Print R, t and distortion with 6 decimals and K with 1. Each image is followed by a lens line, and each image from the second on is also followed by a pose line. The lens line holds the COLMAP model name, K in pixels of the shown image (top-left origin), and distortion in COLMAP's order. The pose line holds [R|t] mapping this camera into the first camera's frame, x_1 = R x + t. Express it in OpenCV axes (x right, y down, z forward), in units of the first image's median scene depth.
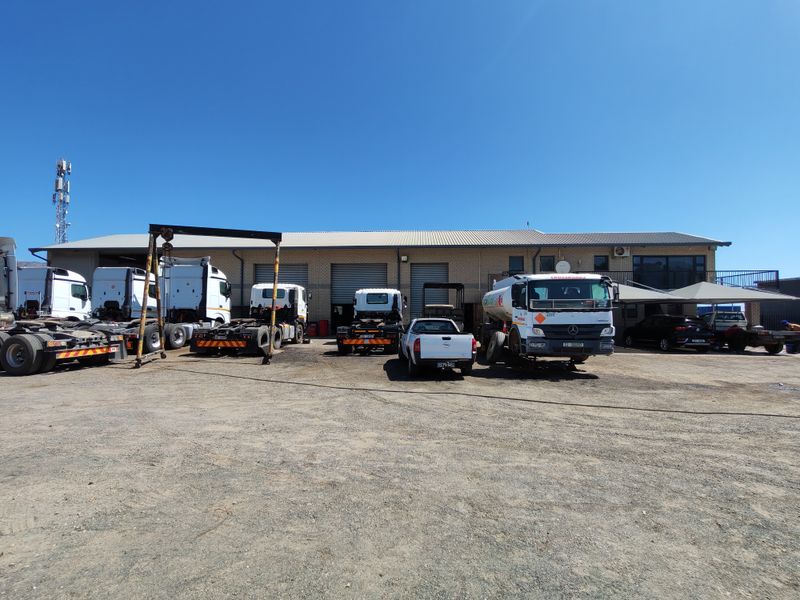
lens RADIAL K [[366.0, 0, 399.2], [0, 366.0, 303.2], [0, 0, 1]] dist [-0.001225, -0.000573]
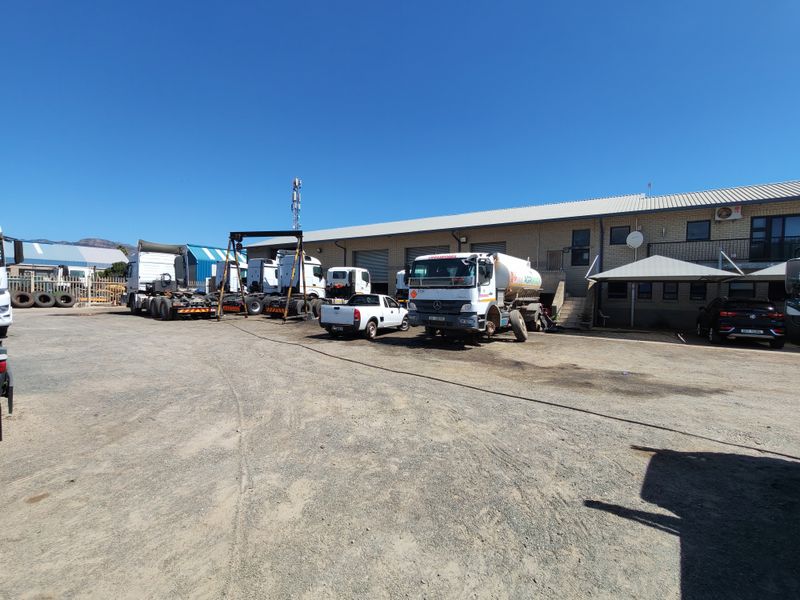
lens RADIAL K [[366.0, 0, 397.2], [0, 366.0, 299.4], [0, 0, 1]] dist [-0.001225, -0.000573]
pose [[0.861688, 0.020969, -0.507005, 0.488745], [0.001231, 0.999057, 0.043410, 0.003958], [0.507437, -0.038030, 0.860849, -0.007954]]
